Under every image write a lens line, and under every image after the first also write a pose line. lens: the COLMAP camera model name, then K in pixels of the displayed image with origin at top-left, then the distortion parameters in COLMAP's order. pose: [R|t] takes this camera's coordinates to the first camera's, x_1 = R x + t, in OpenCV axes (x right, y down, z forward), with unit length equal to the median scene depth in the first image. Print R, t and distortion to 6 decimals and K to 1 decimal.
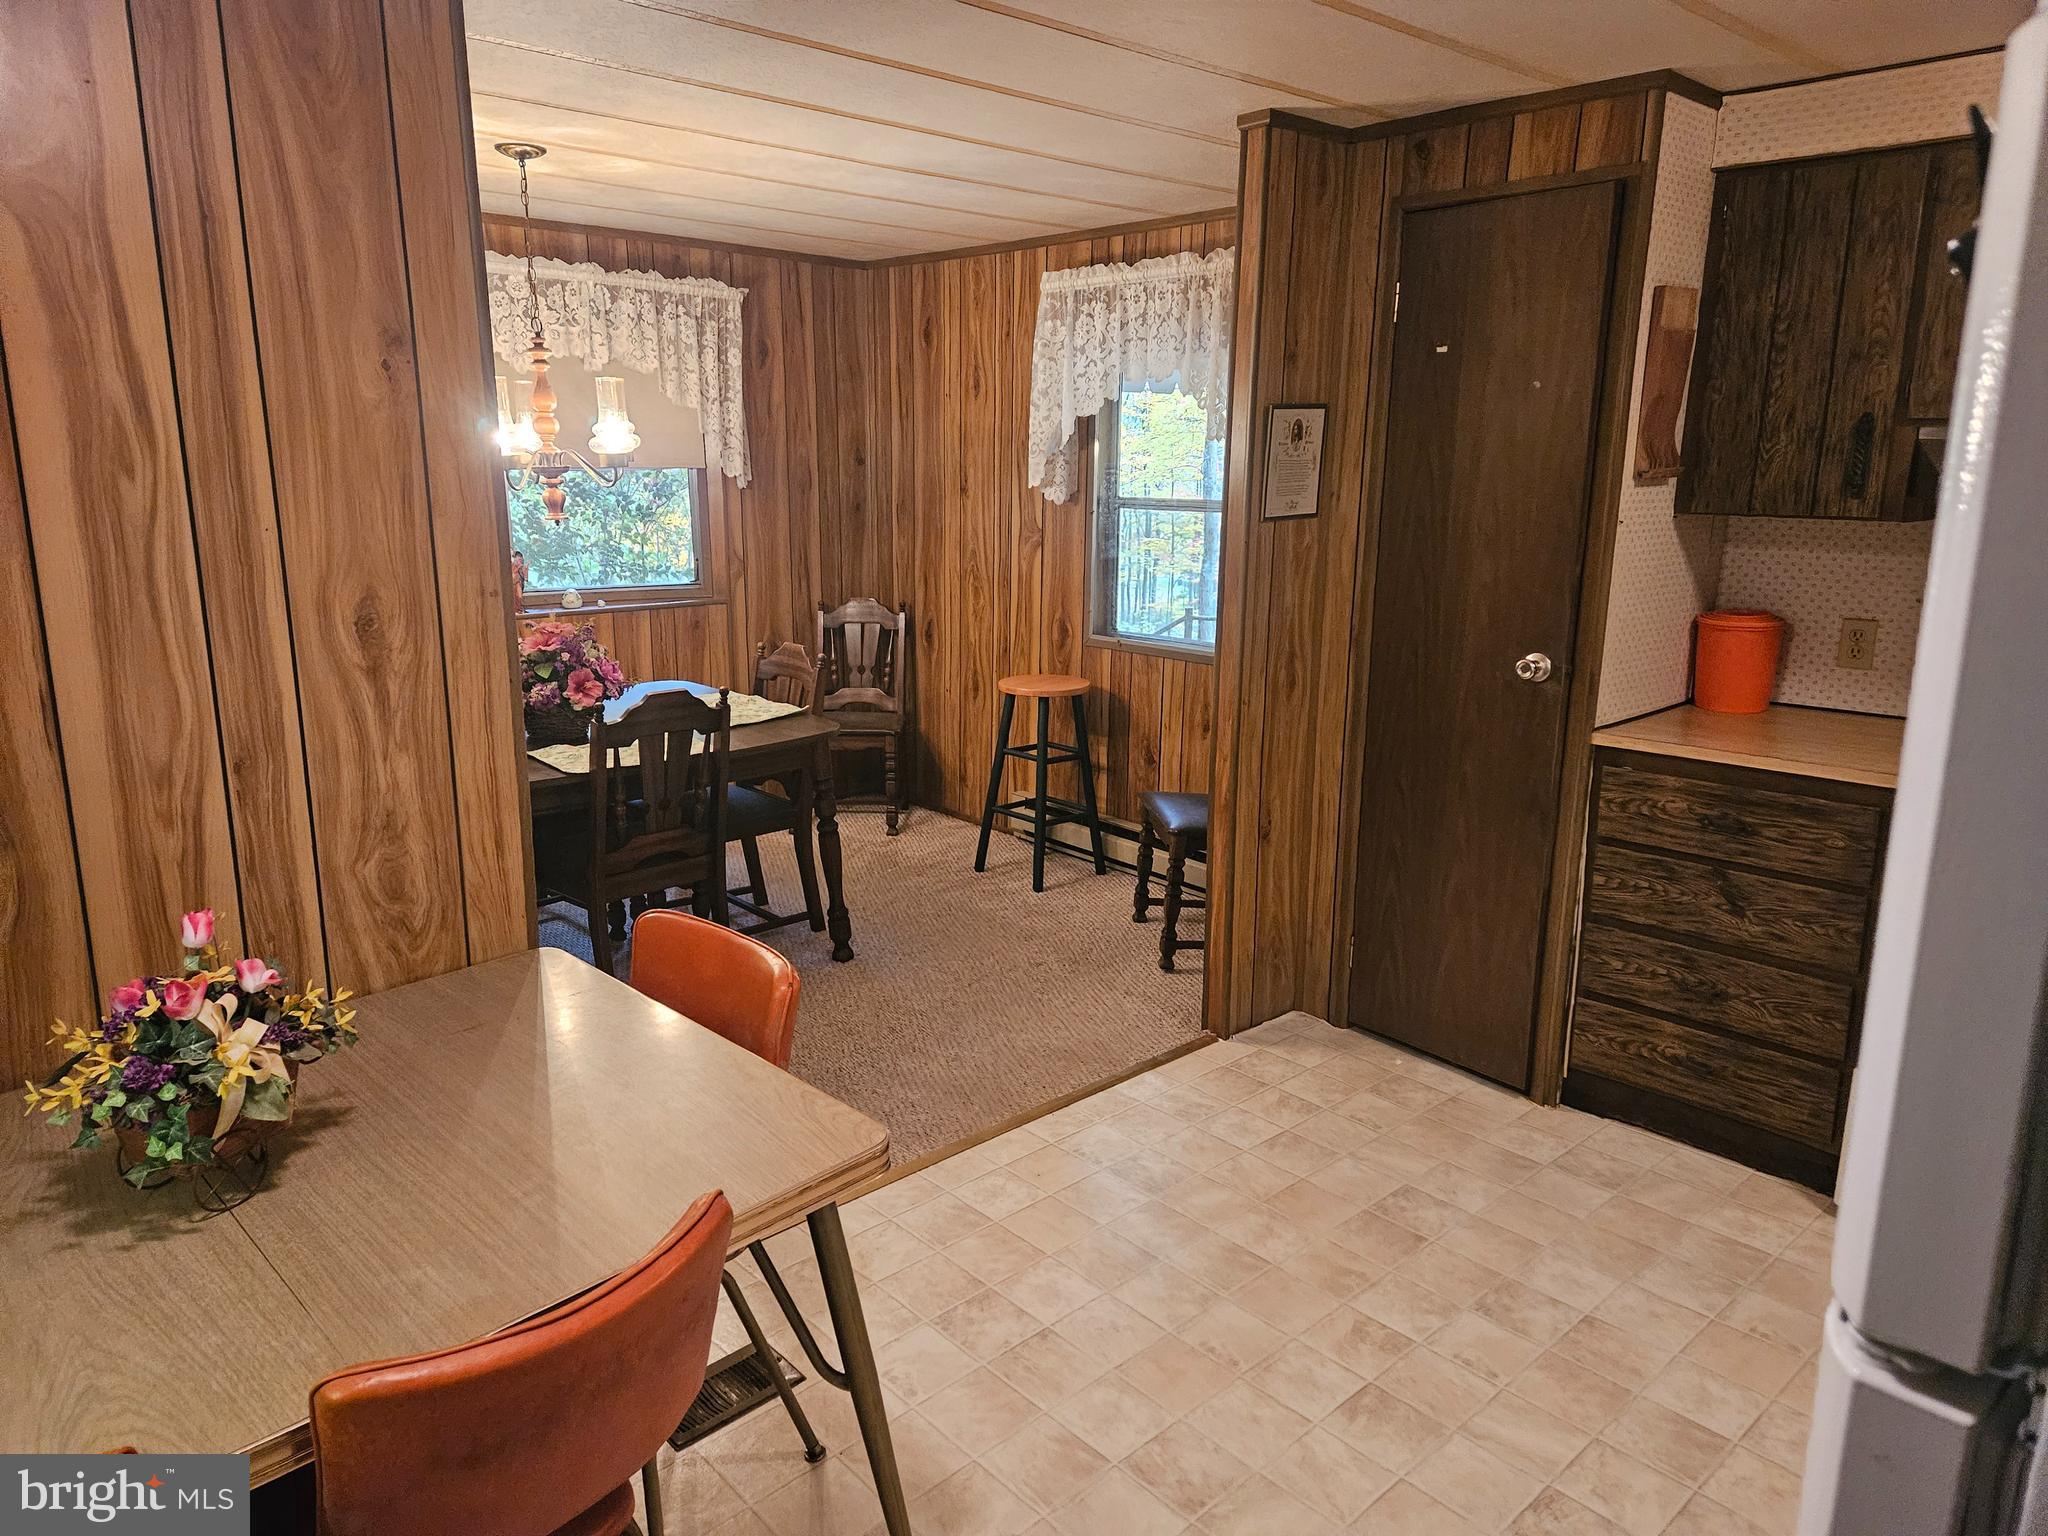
lens RADIAL K [[1371.3, 0, 1003.0], [0, 1371.3, 763.3], [0, 0, 1]] dist [0.092007, -0.081173]
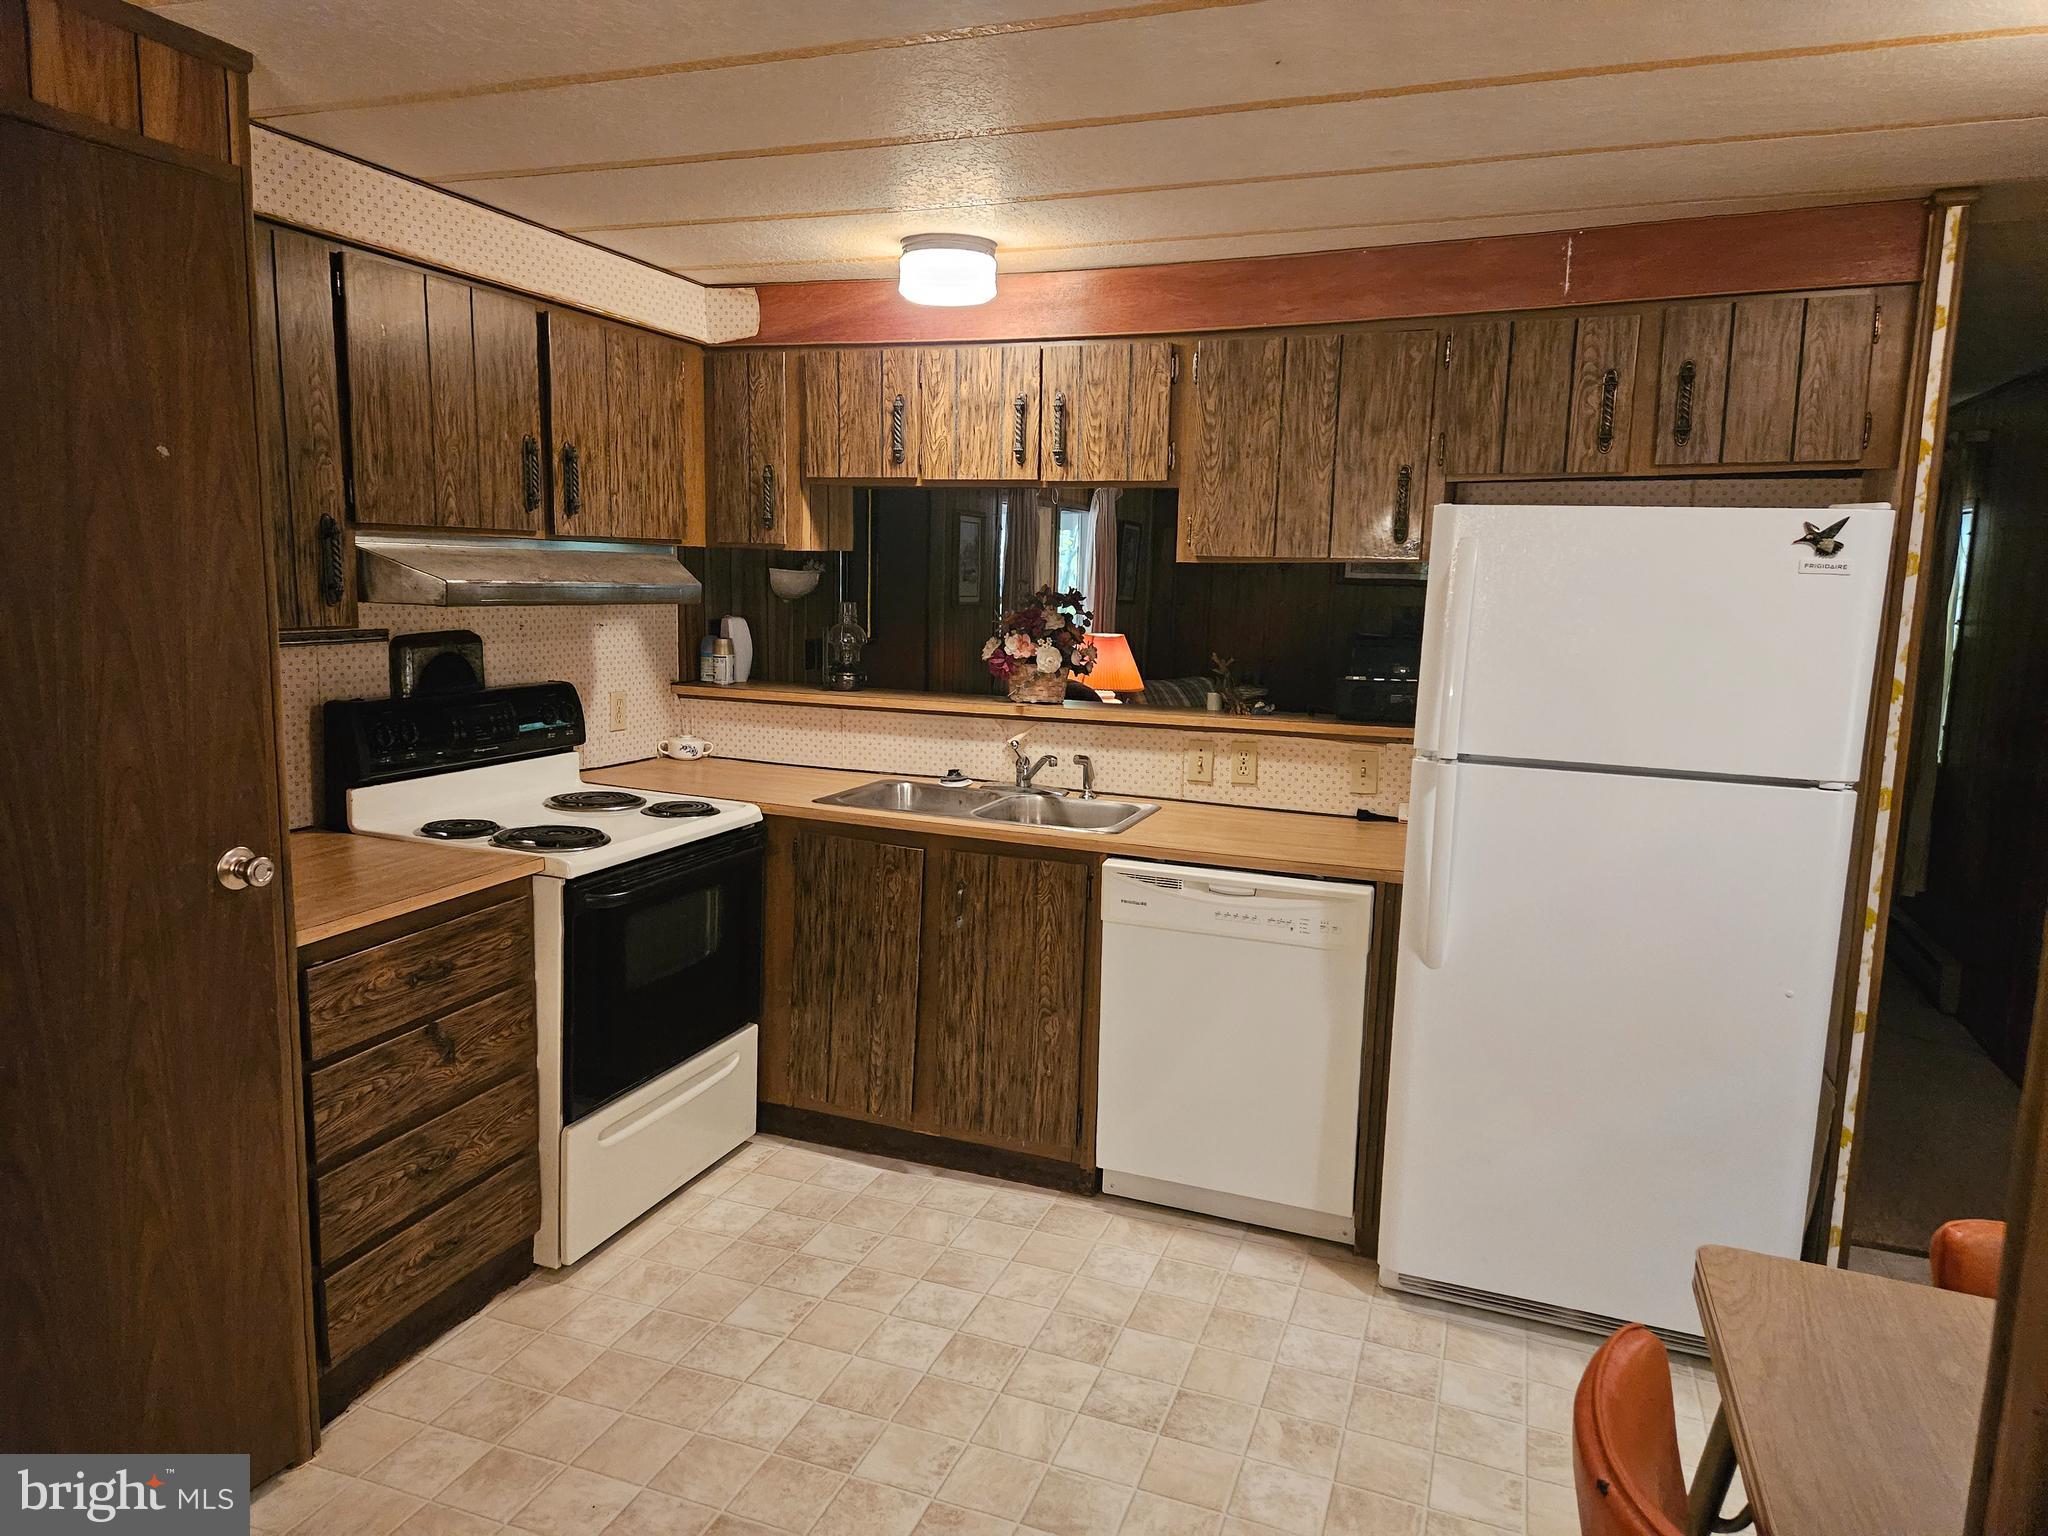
lens RADIAL K [[1371.3, 0, 1003.0], [0, 1371.3, 763.3], [0, 0, 1]] dist [0.092007, -0.081173]
pose [[-0.453096, -0.143009, 0.879916, -0.233018], [0.178078, 0.952635, 0.246525, -0.136011], [-0.873494, 0.268394, -0.406168, 0.581318]]
